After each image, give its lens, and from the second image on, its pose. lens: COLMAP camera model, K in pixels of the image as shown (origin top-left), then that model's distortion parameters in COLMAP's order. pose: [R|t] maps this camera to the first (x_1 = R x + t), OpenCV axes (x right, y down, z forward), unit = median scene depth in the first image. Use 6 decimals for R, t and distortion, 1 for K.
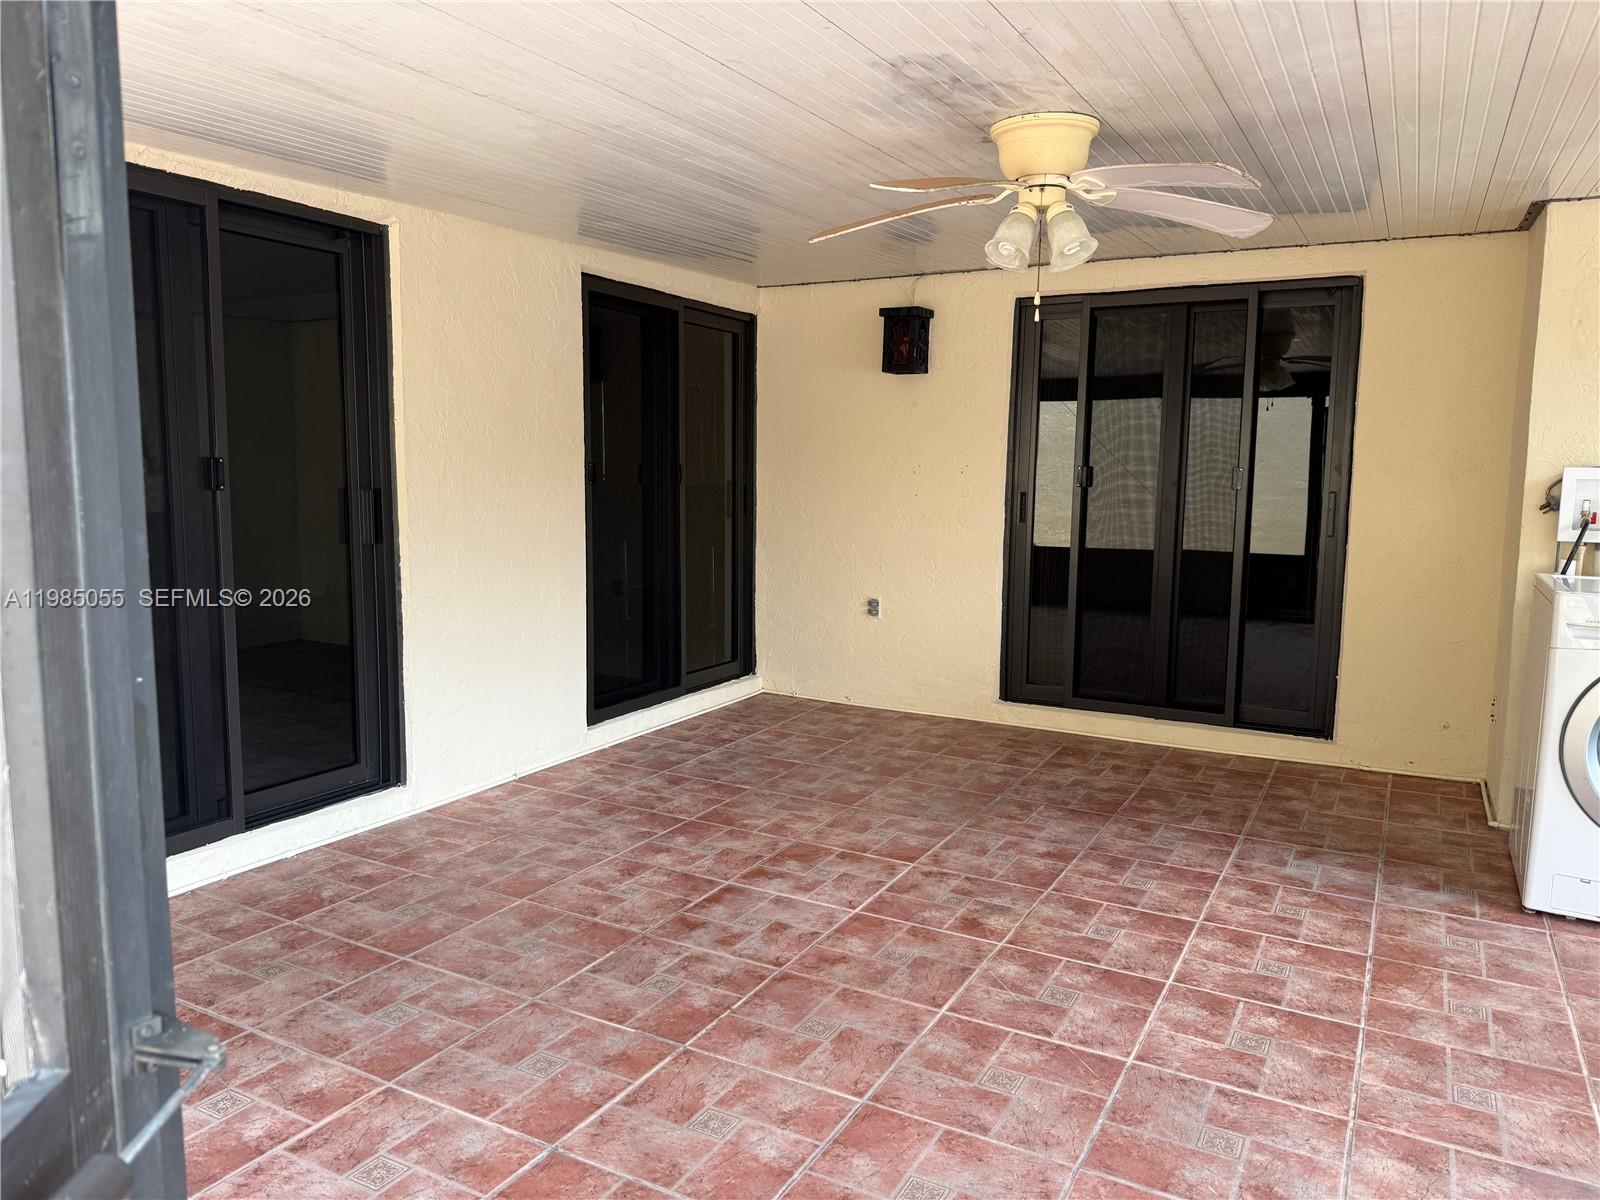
lens RADIAL K [[1137.5, 0, 801.8], [0, 1137.5, 596.0], [0, 0, 1]] dist [0.047154, -0.049406]
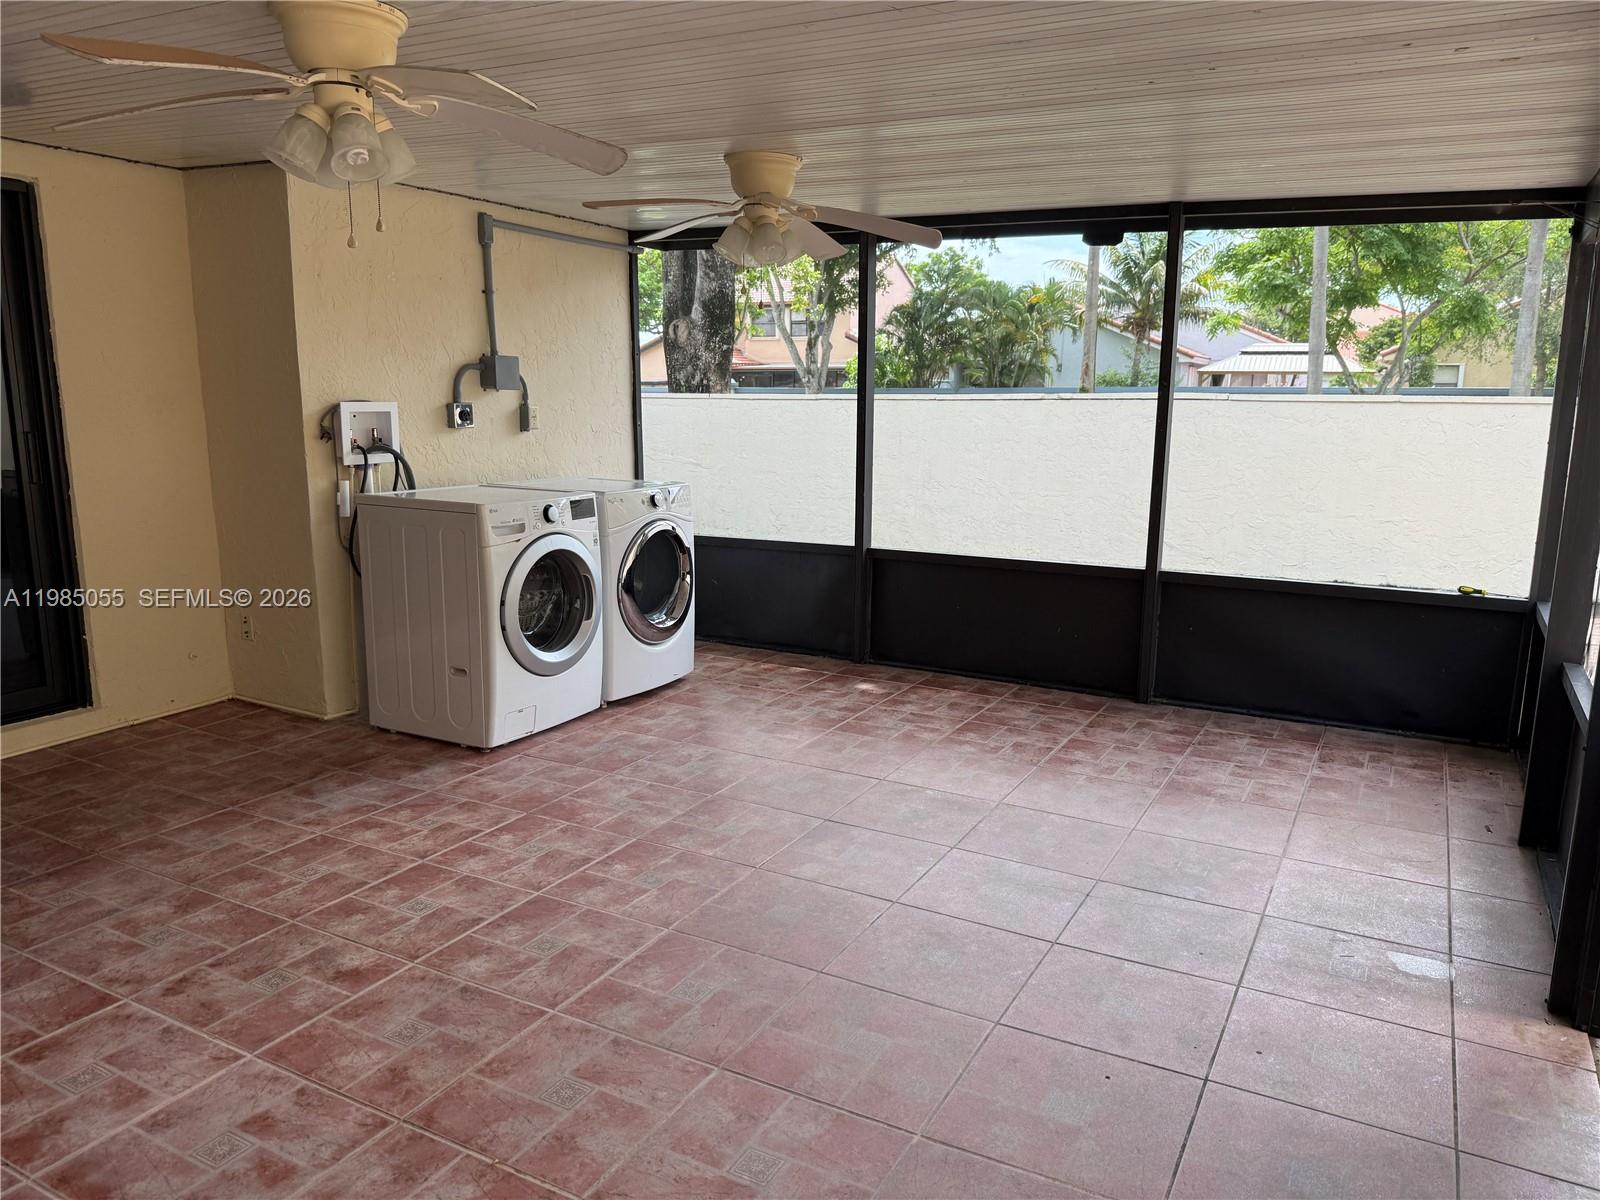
lens RADIAL K [[1137.5, 0, 801.8], [0, 1137.5, 596.0], [0, 0, 1]] dist [0.047154, -0.049406]
pose [[-0.015470, -0.188263, 0.981997, -0.603723], [0.105578, 0.976317, 0.188837, -0.101527], [-0.994291, 0.106598, 0.004772, 0.621943]]
